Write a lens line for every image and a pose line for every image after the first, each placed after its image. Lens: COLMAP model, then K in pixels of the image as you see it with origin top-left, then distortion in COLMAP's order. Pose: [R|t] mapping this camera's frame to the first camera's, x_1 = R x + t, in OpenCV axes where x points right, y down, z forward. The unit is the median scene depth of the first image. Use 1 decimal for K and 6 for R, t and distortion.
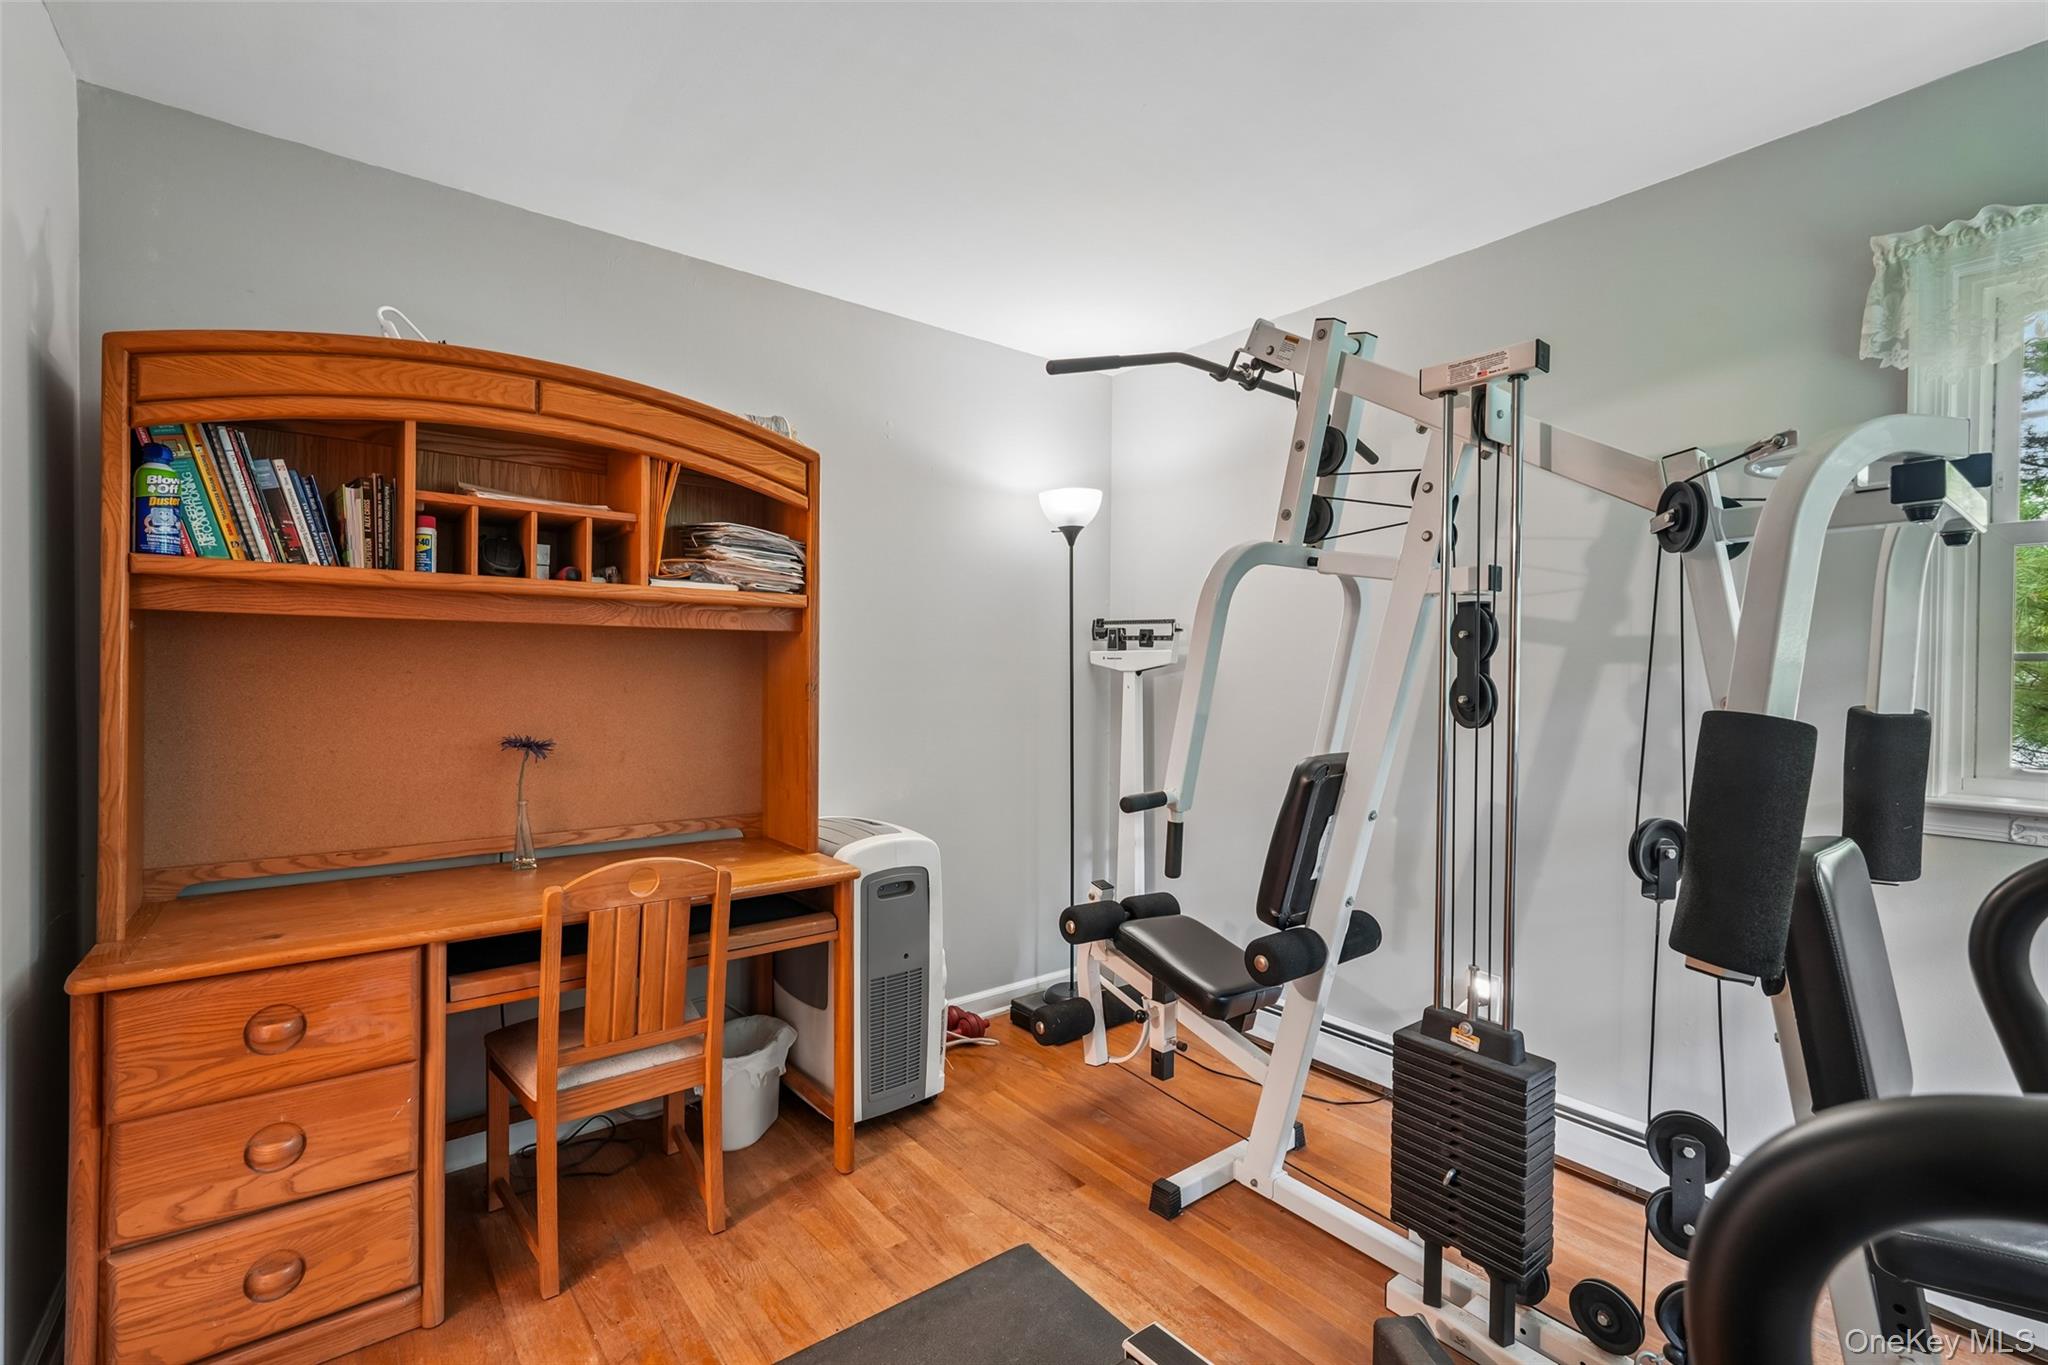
lens RADIAL K [[902.0, 0, 1014.0], [0, 902.0, 680.0], [0, 0, 1]] dist [-0.010578, 0.006196]
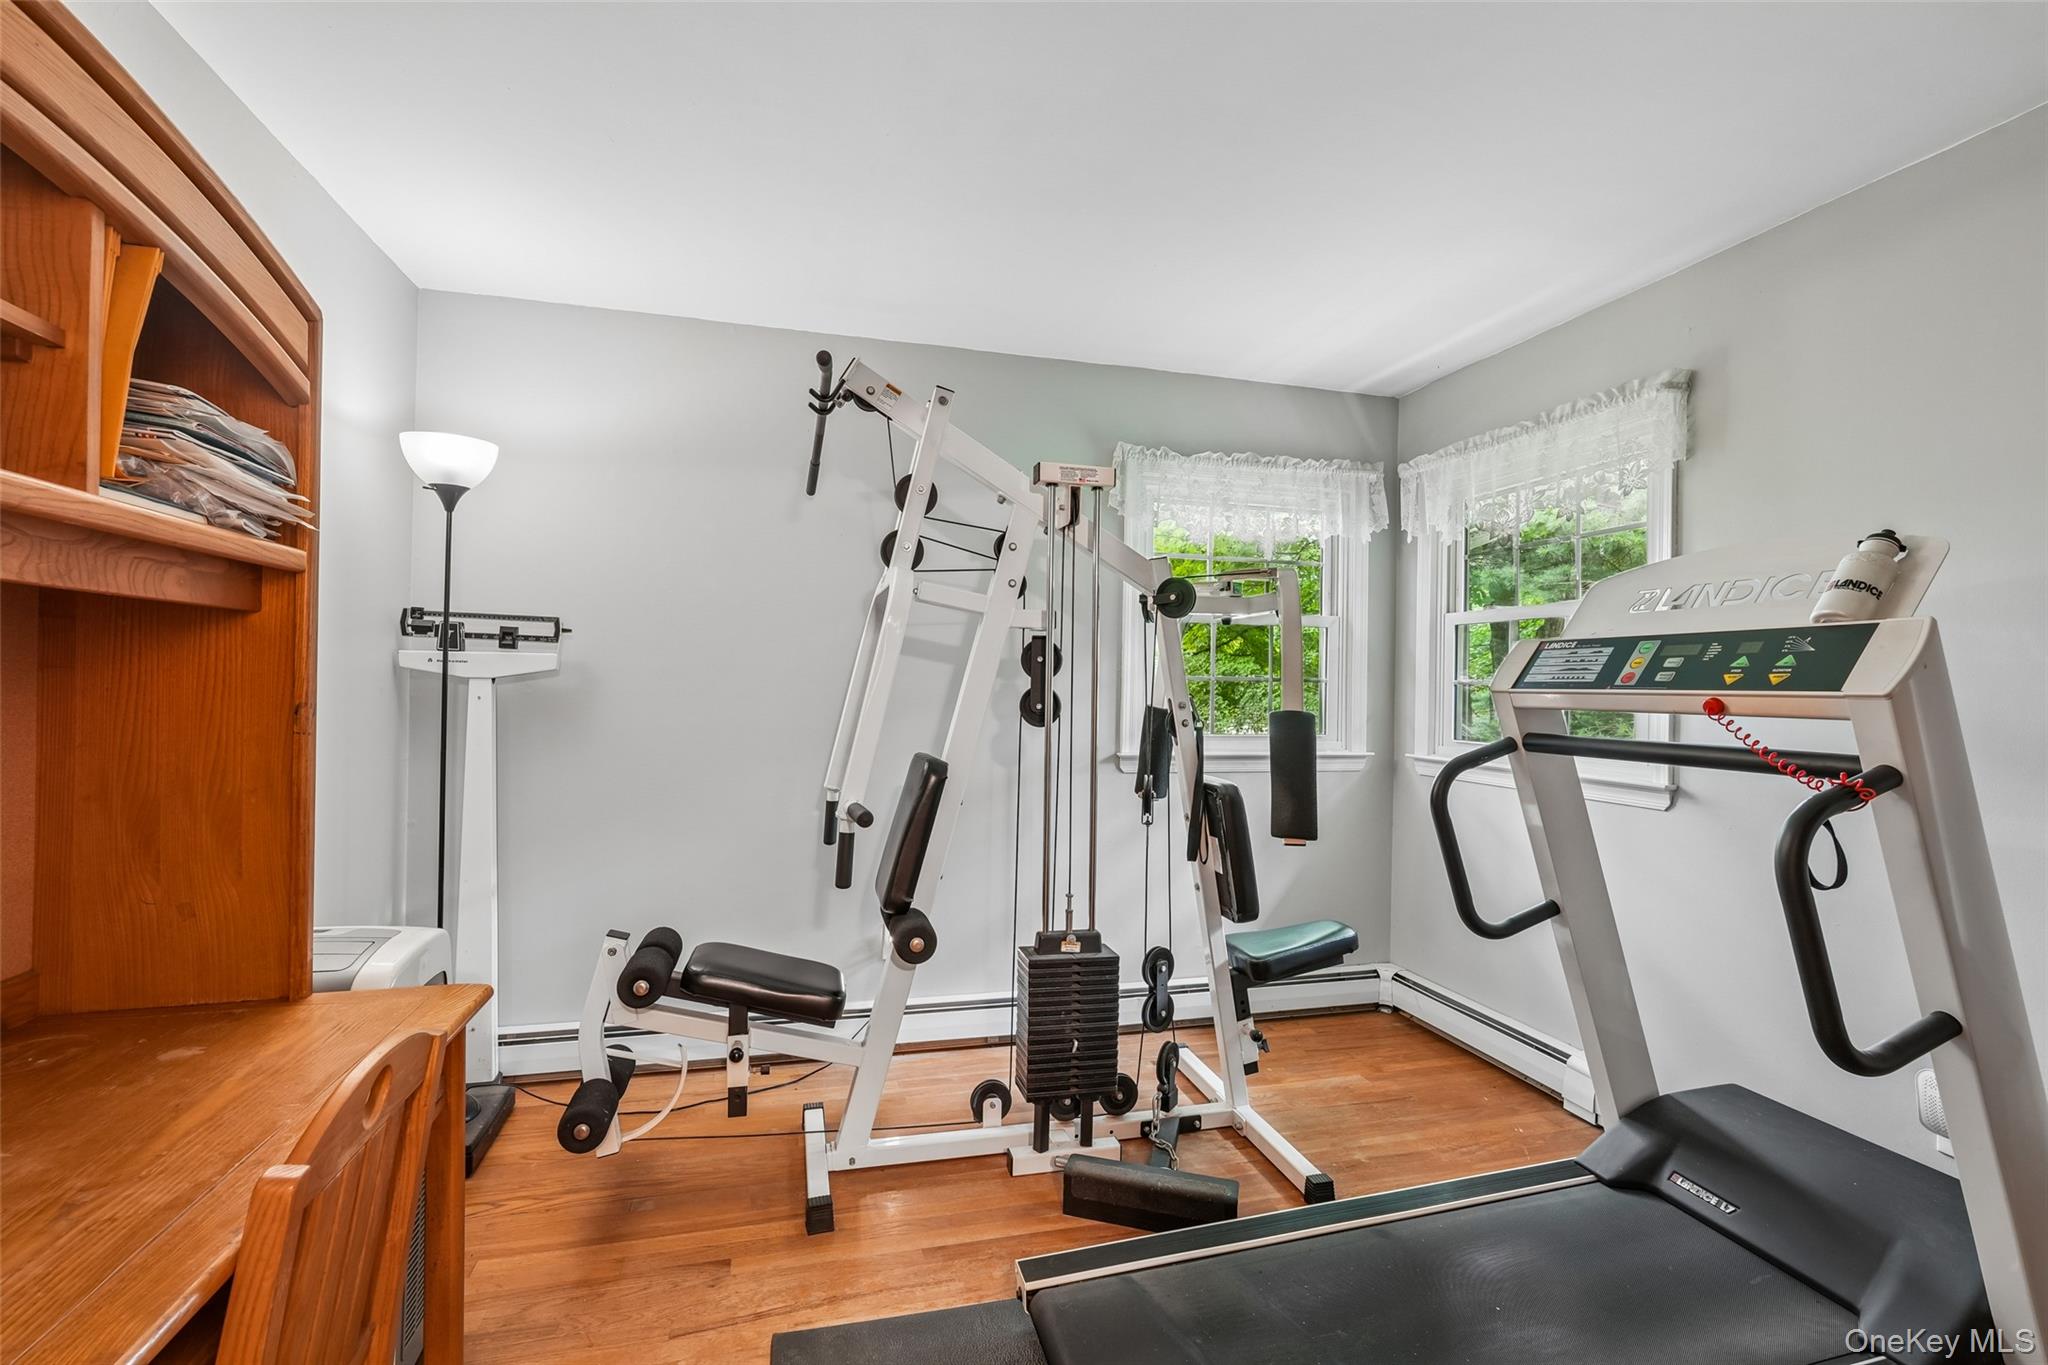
lens RADIAL K [[902.0, 0, 1017.5], [0, 902.0, 682.2], [0, 0, 1]] dist [-0.010578, 0.006196]
pose [[0.396451, 0.000503, 0.918056, -0.629928], [-0.003997, 0.999991, 0.001179, -0.013699], [-0.918047, -0.004137, 0.396450, 0.390015]]
